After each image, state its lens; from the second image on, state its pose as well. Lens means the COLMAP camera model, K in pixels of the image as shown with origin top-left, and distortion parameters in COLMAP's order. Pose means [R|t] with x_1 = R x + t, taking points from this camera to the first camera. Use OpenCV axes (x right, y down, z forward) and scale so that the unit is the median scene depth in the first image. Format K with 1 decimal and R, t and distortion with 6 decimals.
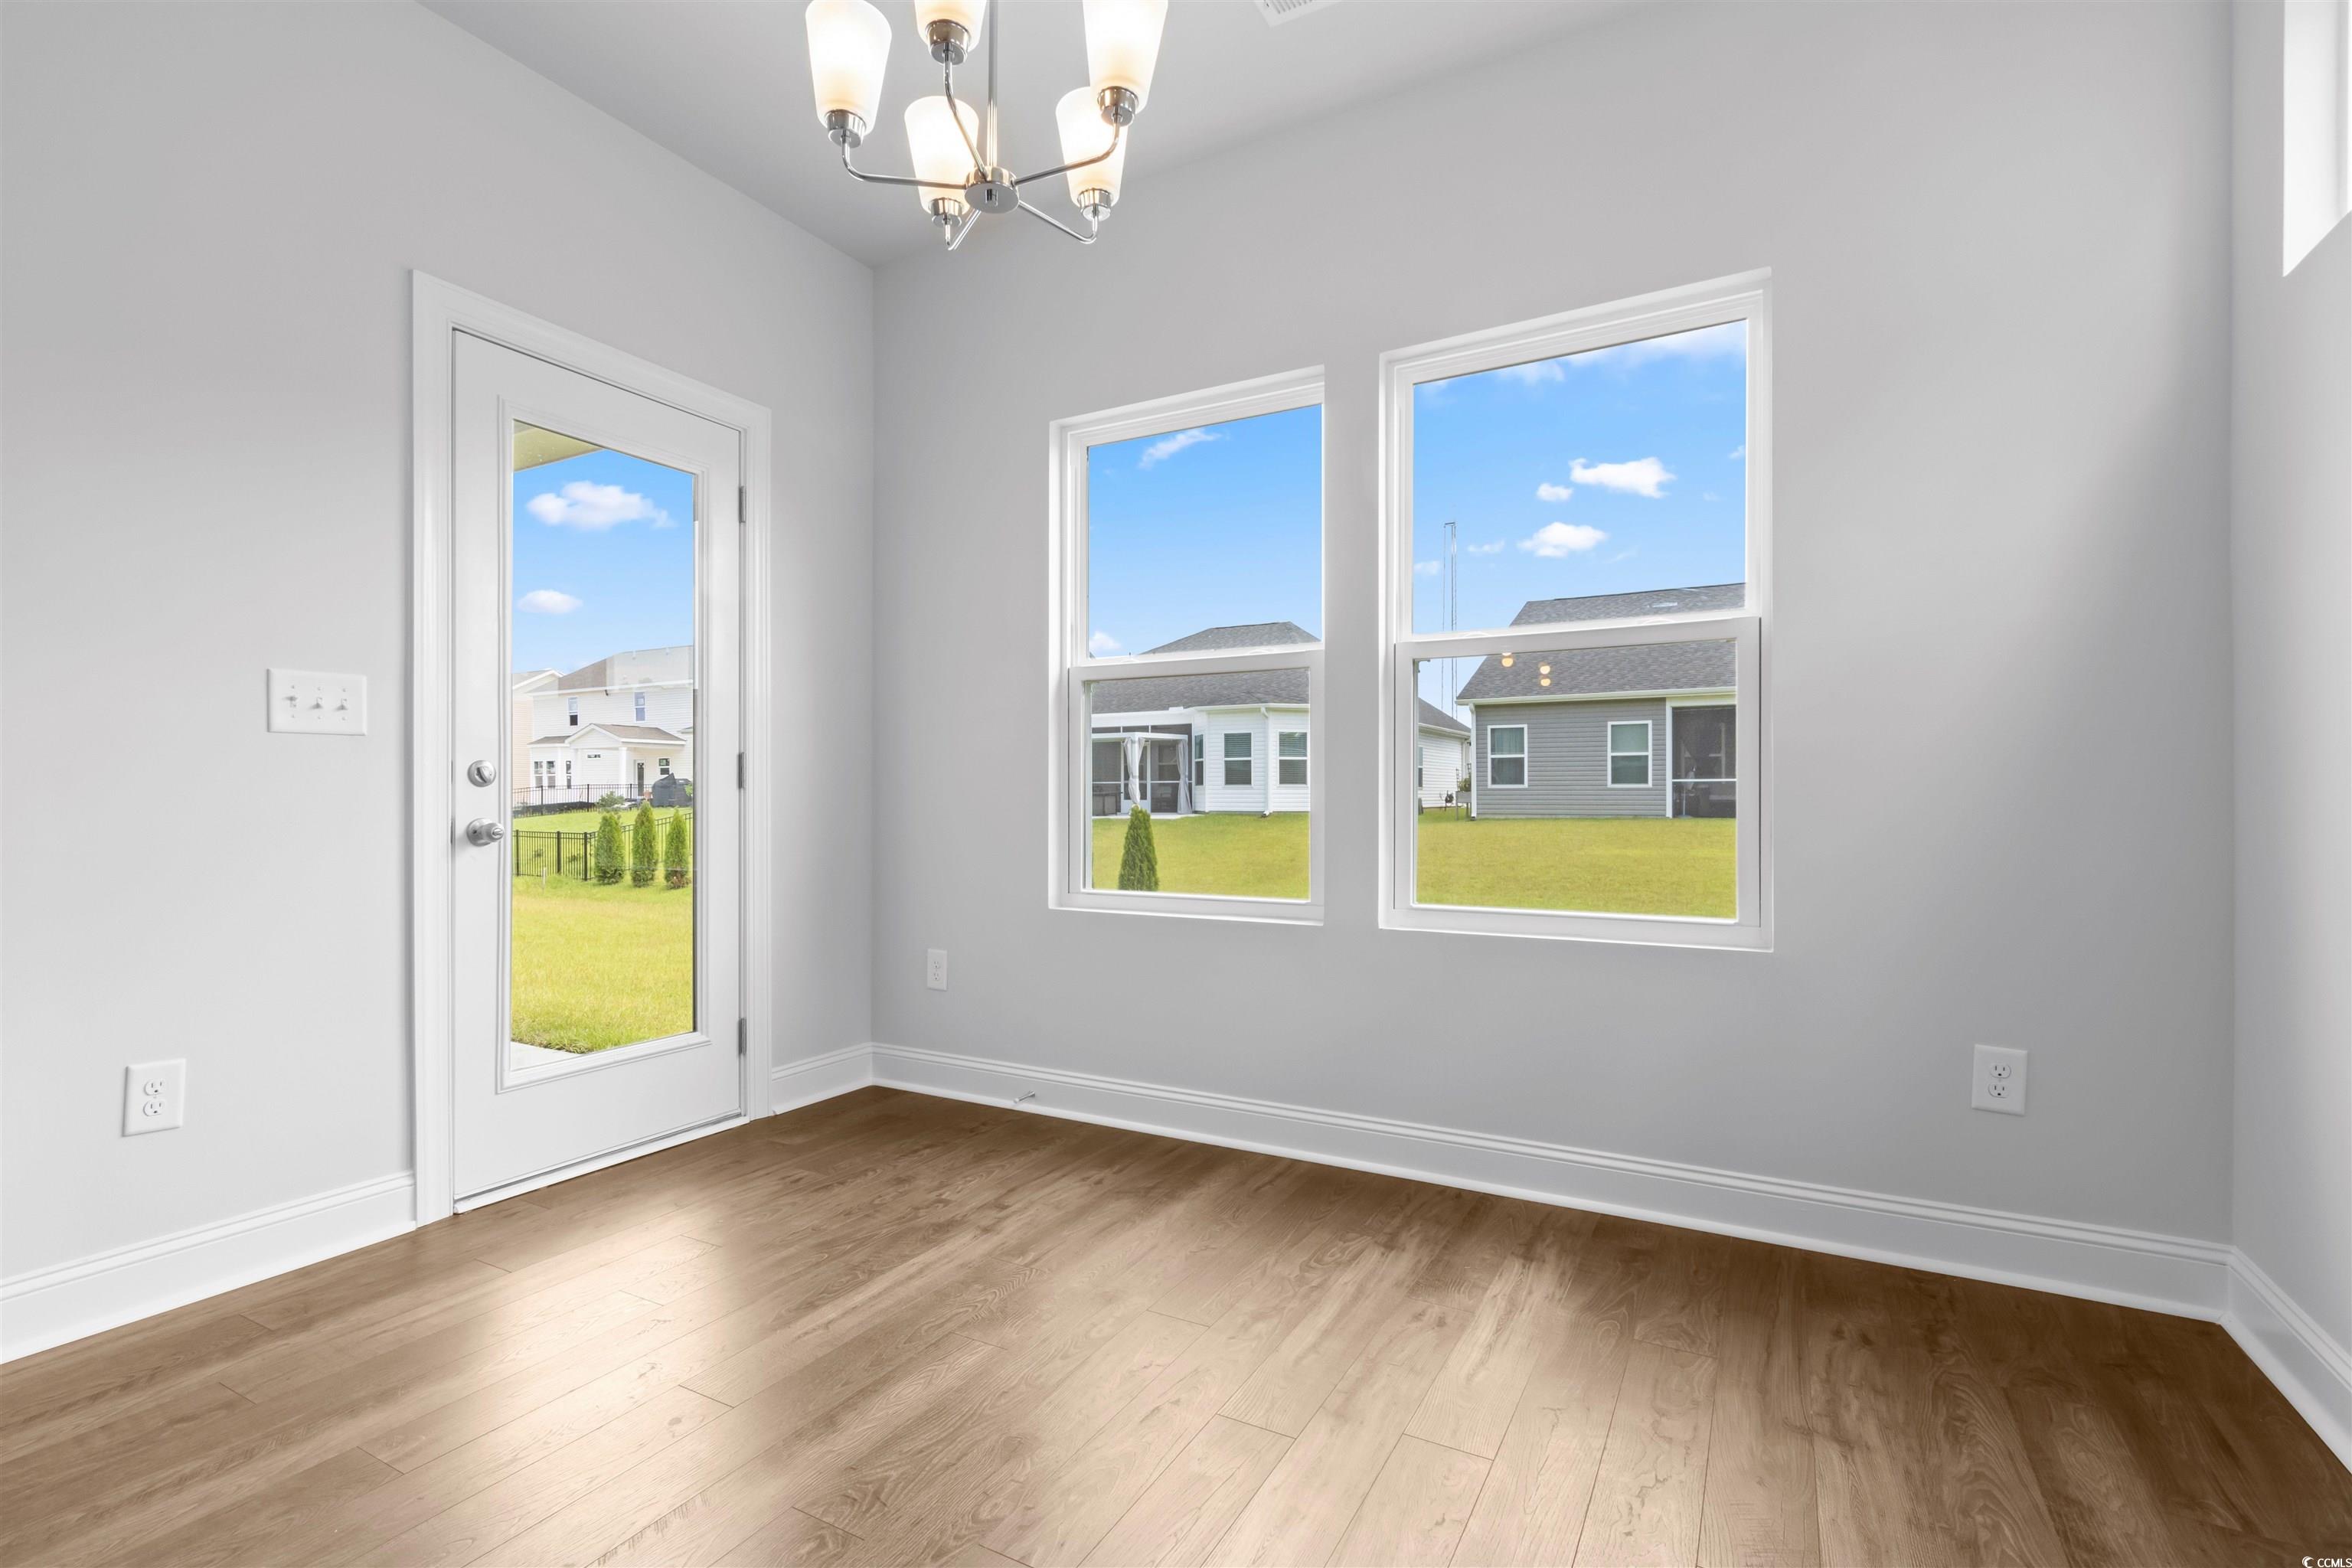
lens RADIAL K [[1090.3, 0, 1163.0], [0, 1090.3, 786.8], [0, 0, 1]] dist [0.003166, 0.000078]
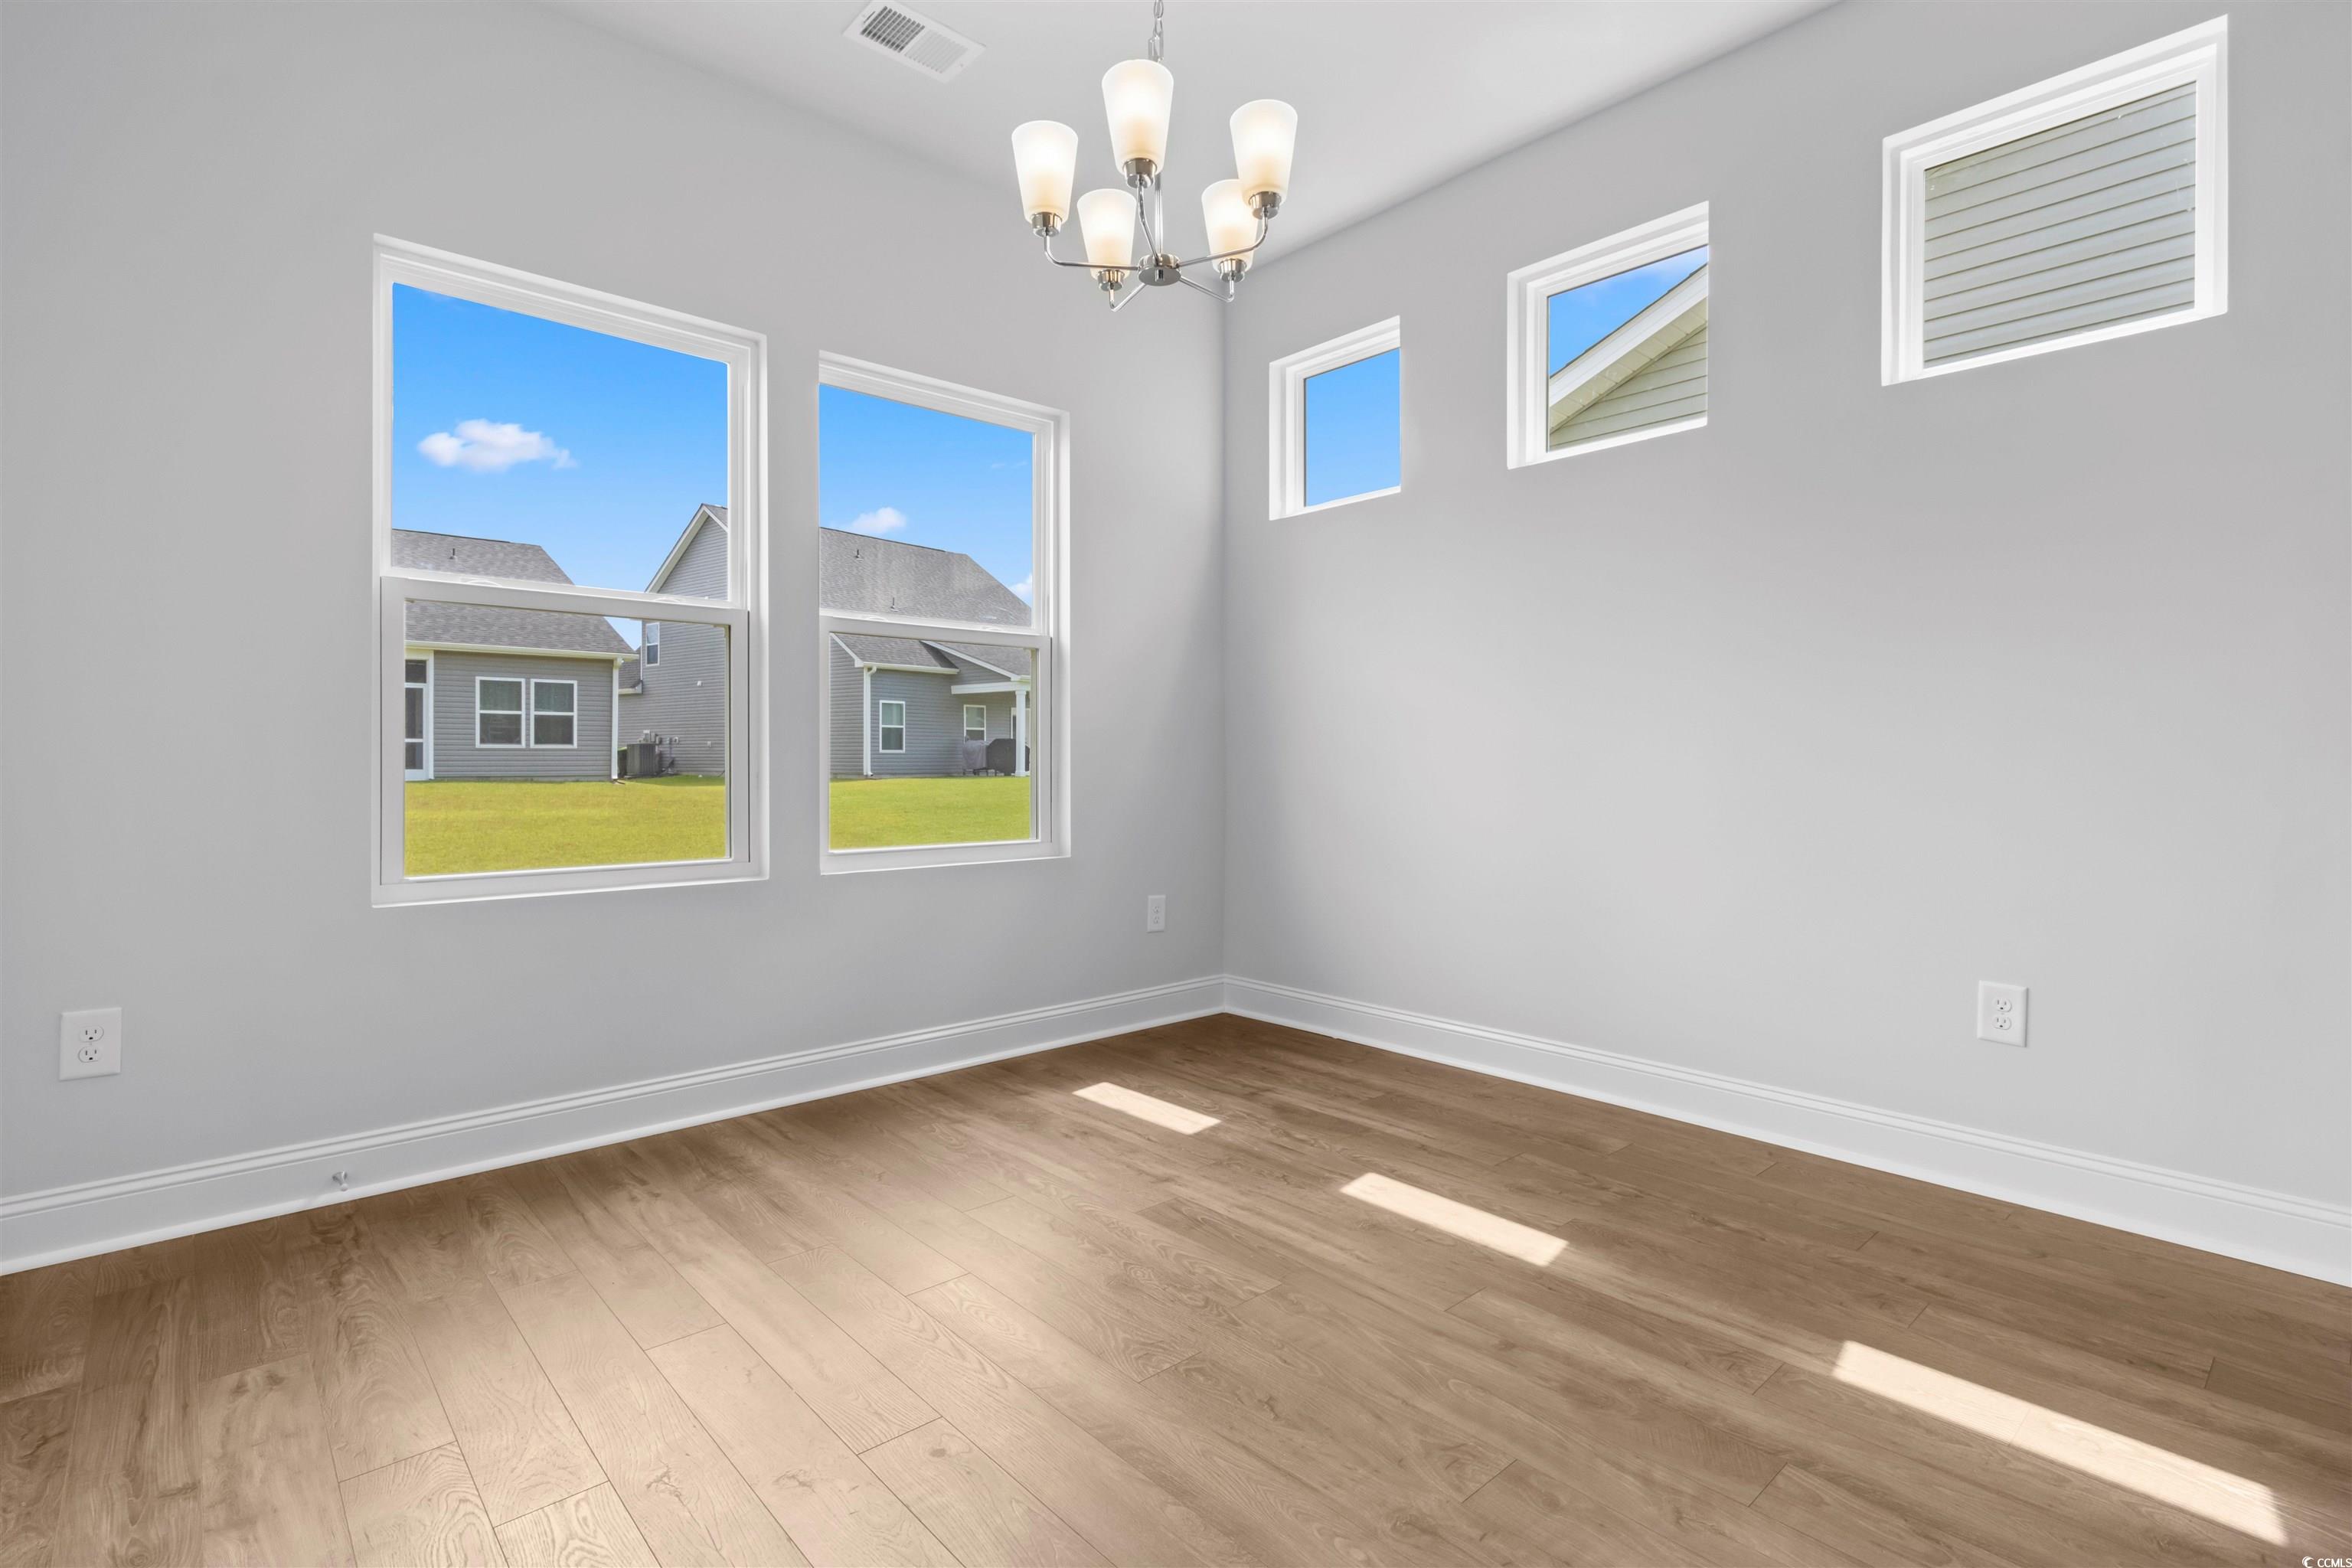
lens RADIAL K [[1090.3, 0, 1172.1], [0, 1090.3, 775.4], [0, 0, 1]] dist [0.003166, 0.000078]
pose [[0.317113, -0.011734, 0.948315, -0.789597], [-0.009456, 0.999835, 0.015534, 0.011569], [-0.948341, -0.013893, 0.316950, 0.356056]]
